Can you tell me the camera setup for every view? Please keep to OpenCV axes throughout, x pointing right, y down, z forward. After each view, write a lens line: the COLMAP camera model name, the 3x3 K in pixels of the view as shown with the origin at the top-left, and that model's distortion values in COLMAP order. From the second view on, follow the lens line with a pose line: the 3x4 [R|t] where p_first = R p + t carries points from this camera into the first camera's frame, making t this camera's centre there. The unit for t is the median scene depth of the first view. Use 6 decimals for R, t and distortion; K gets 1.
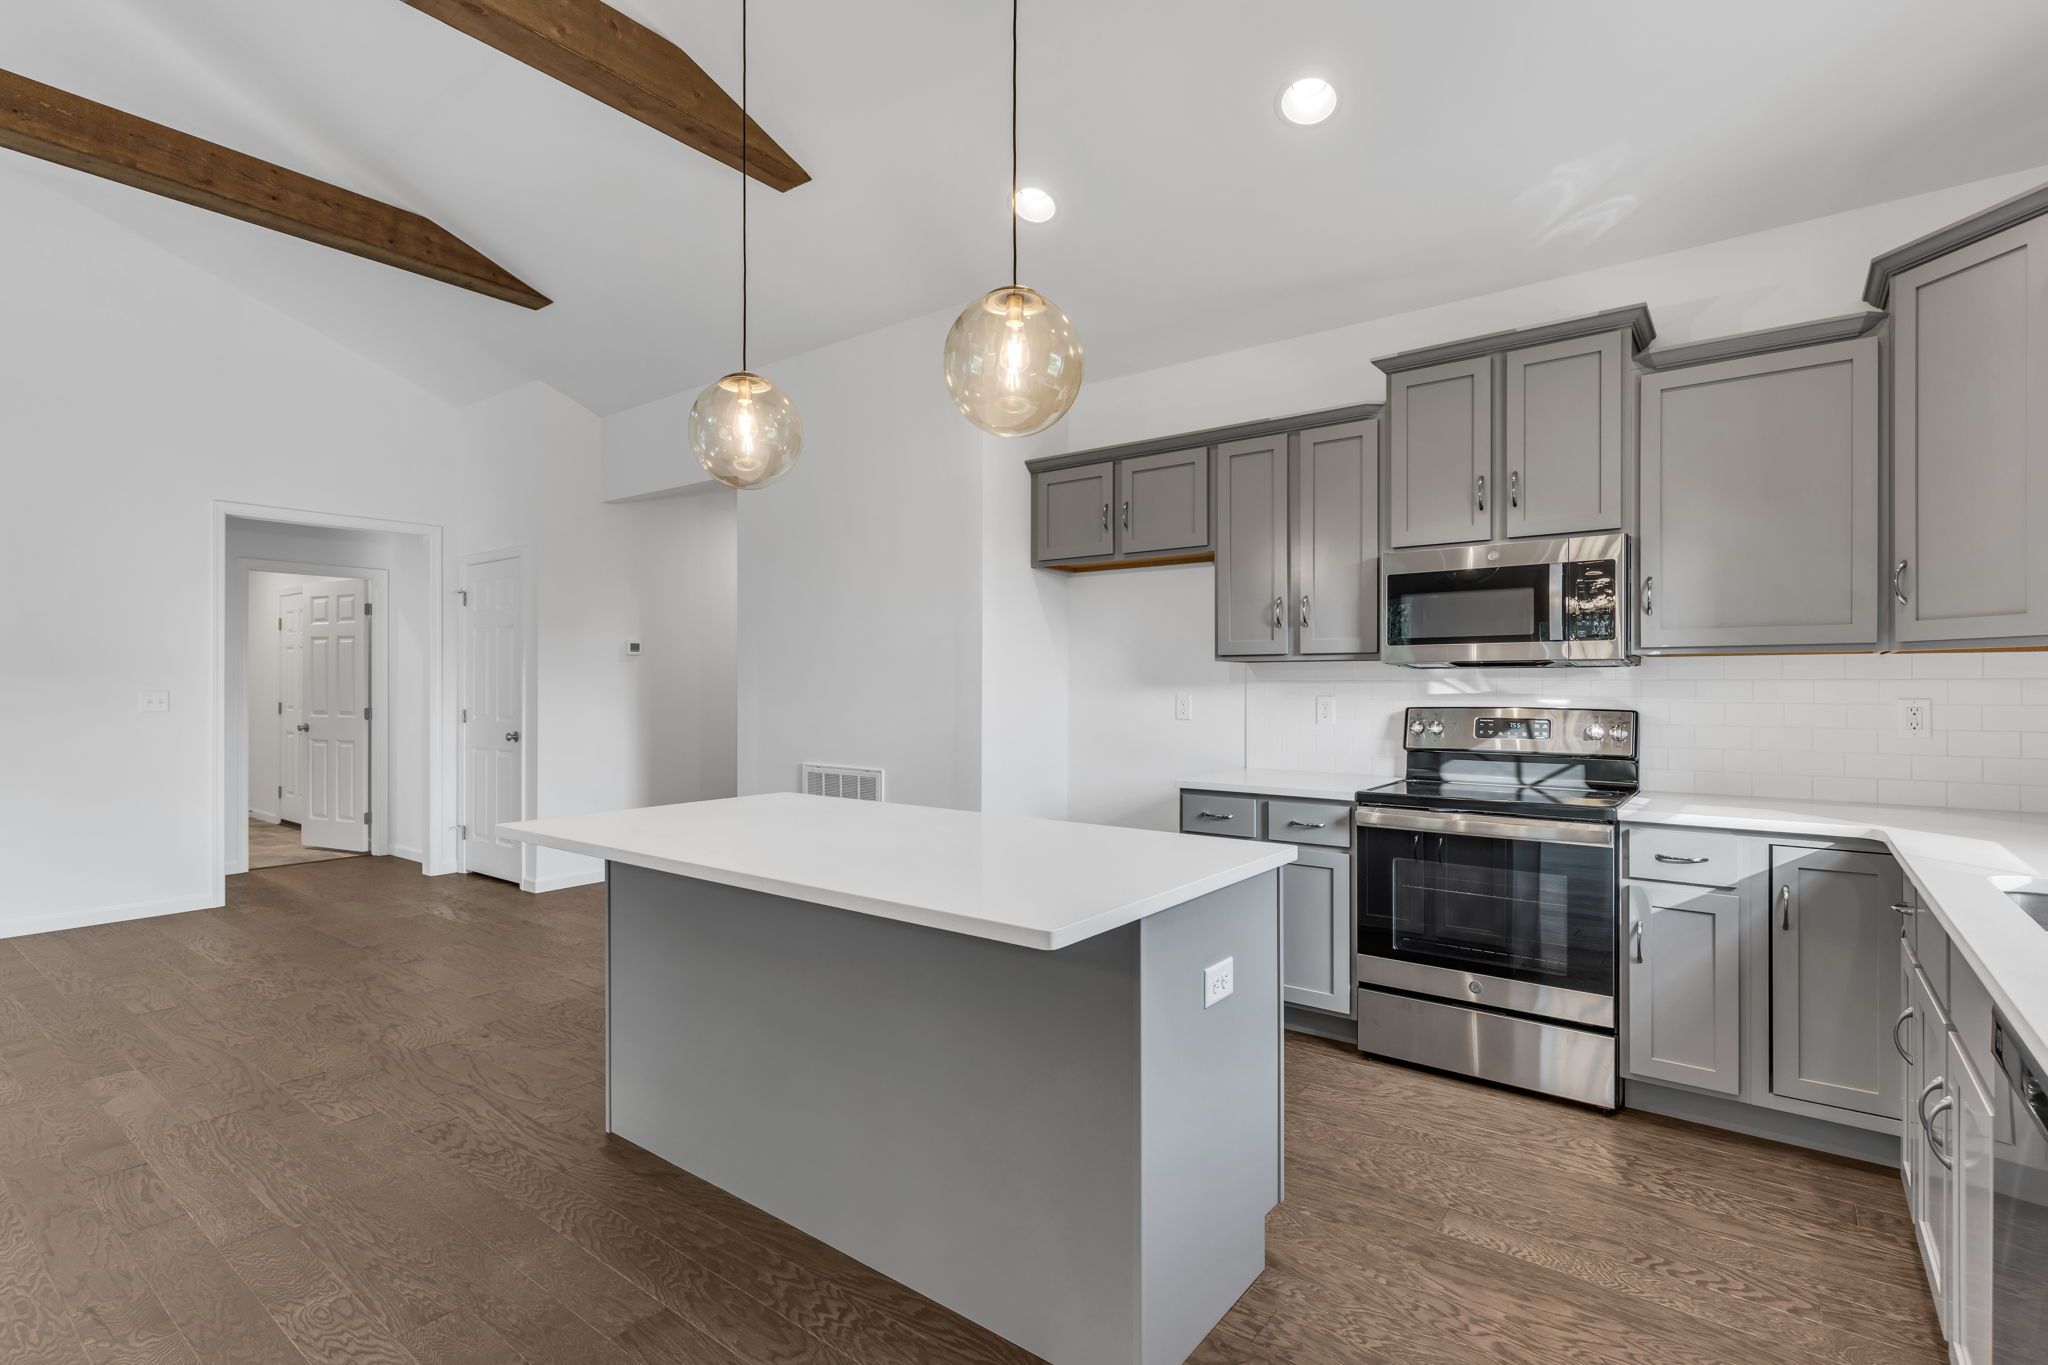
lens RADIAL K [[963.3, 0, 1016.4], [0, 963.3, 684.1], [0, 0, 1]] dist [0.000816, 0.001072]
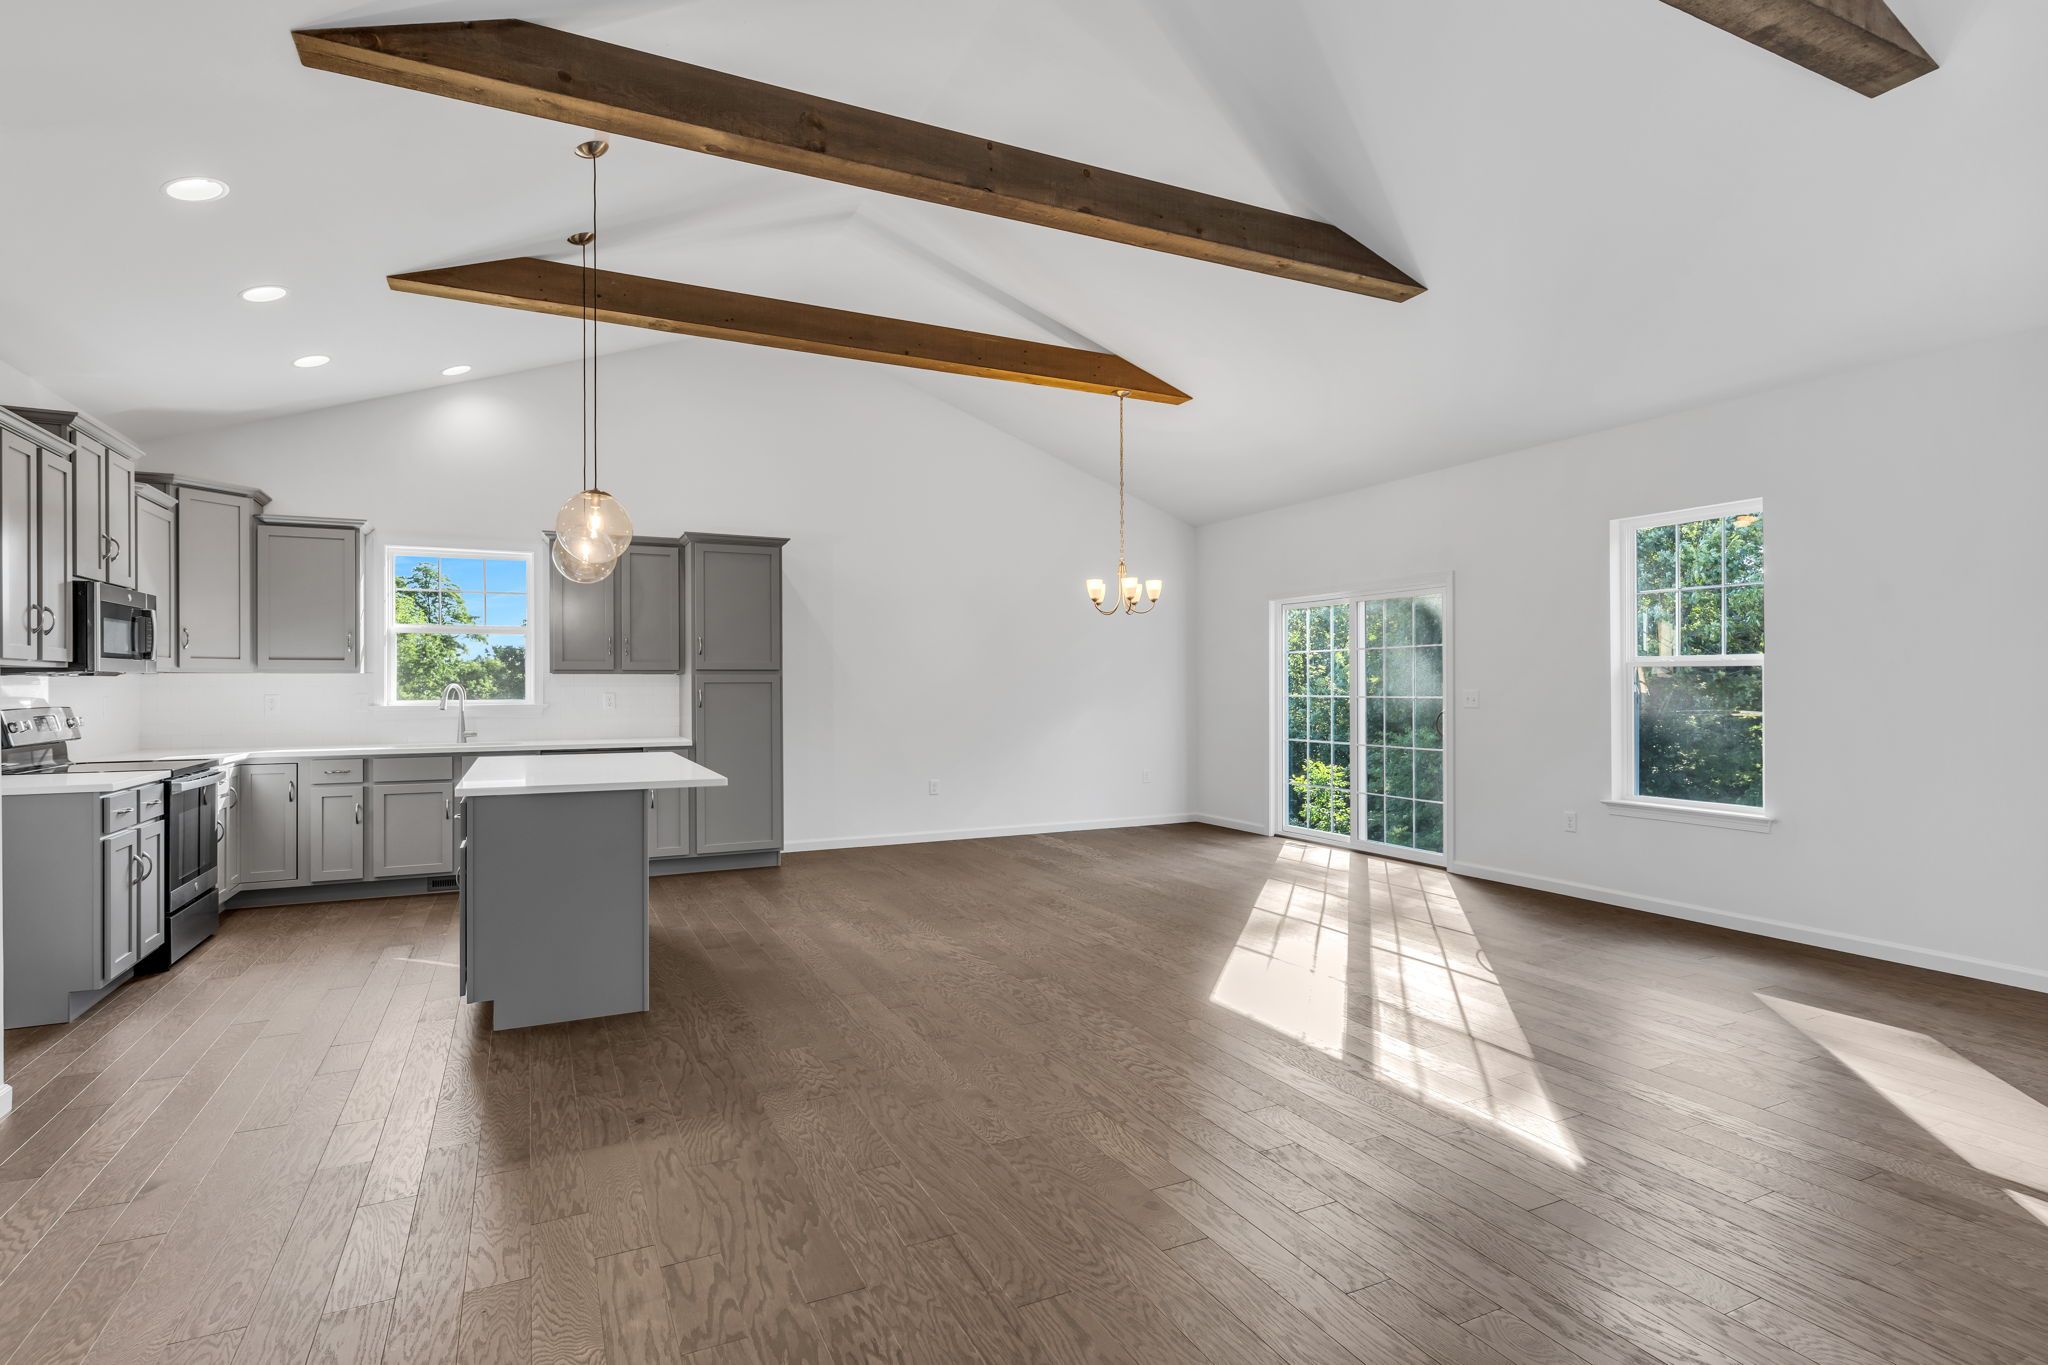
lens RADIAL K [[987.8, 0, 1026.7], [0, 987.8, 677.4], [0, 0, 1]] dist [0.007927, -0.001473]
pose [[-0.899954, 0.011605, 0.435830, -1.258812], [0.008101, 0.999918, -0.009898, 0.007435], [-0.435909, -0.005377, -0.899975, 1.676215]]
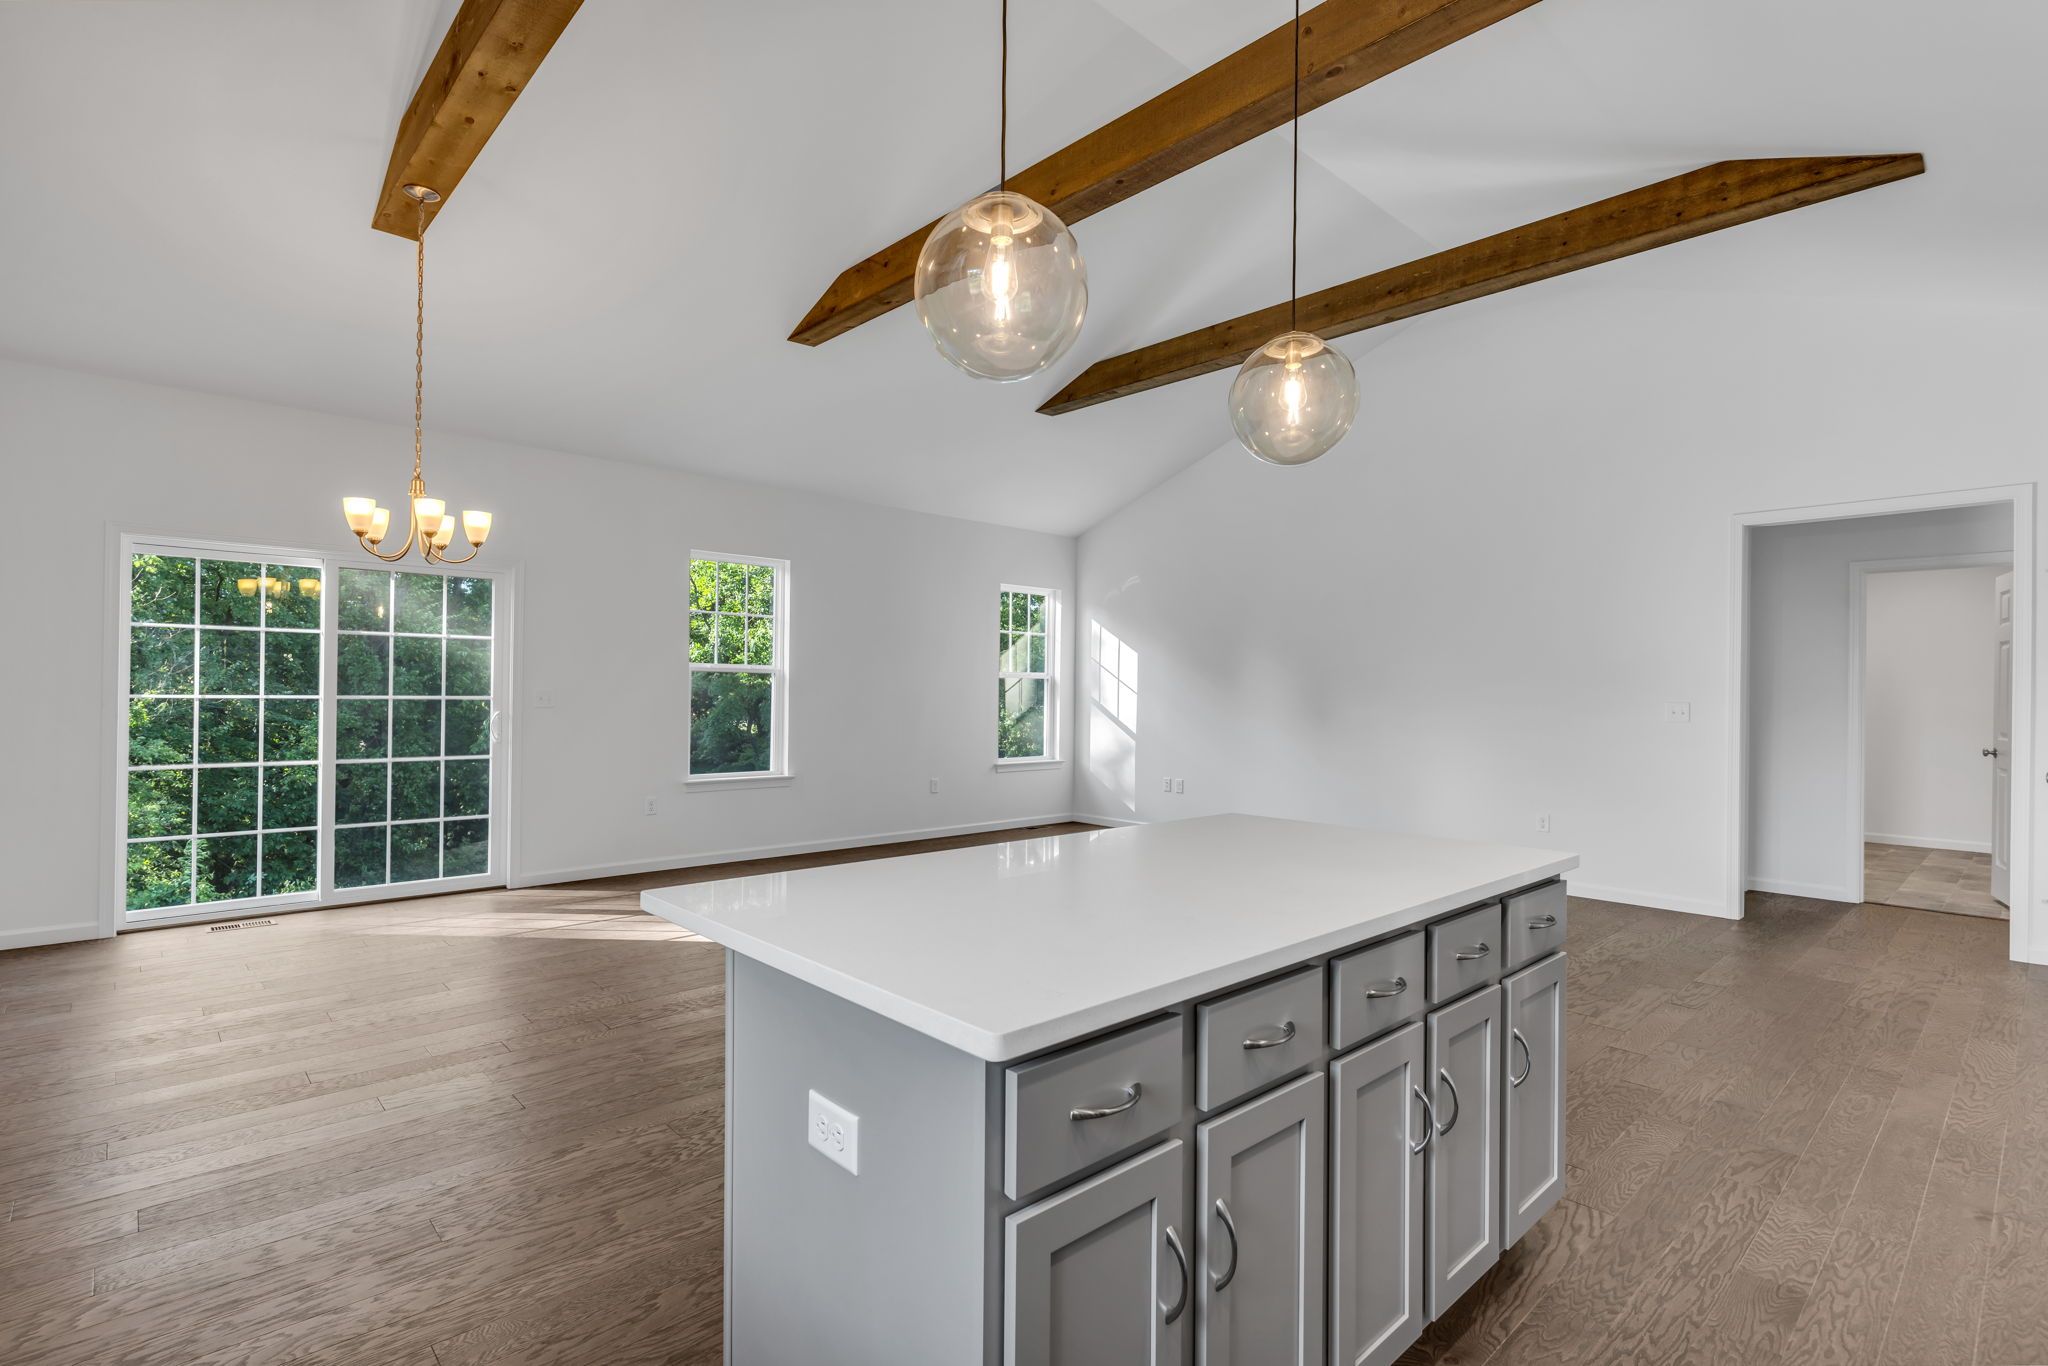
lens RADIAL K [[987.8, 0, 1035.4], [0, 987.8, 686.8], [0, 0, 1]] dist [0.007927, -0.001473]
pose [[-0.152752, -0.001082, -0.988264, 0.496882], [-0.017695, 0.999842, 0.001640, 0.001442], [0.988106, 0.017738, -0.152747, 0.715389]]
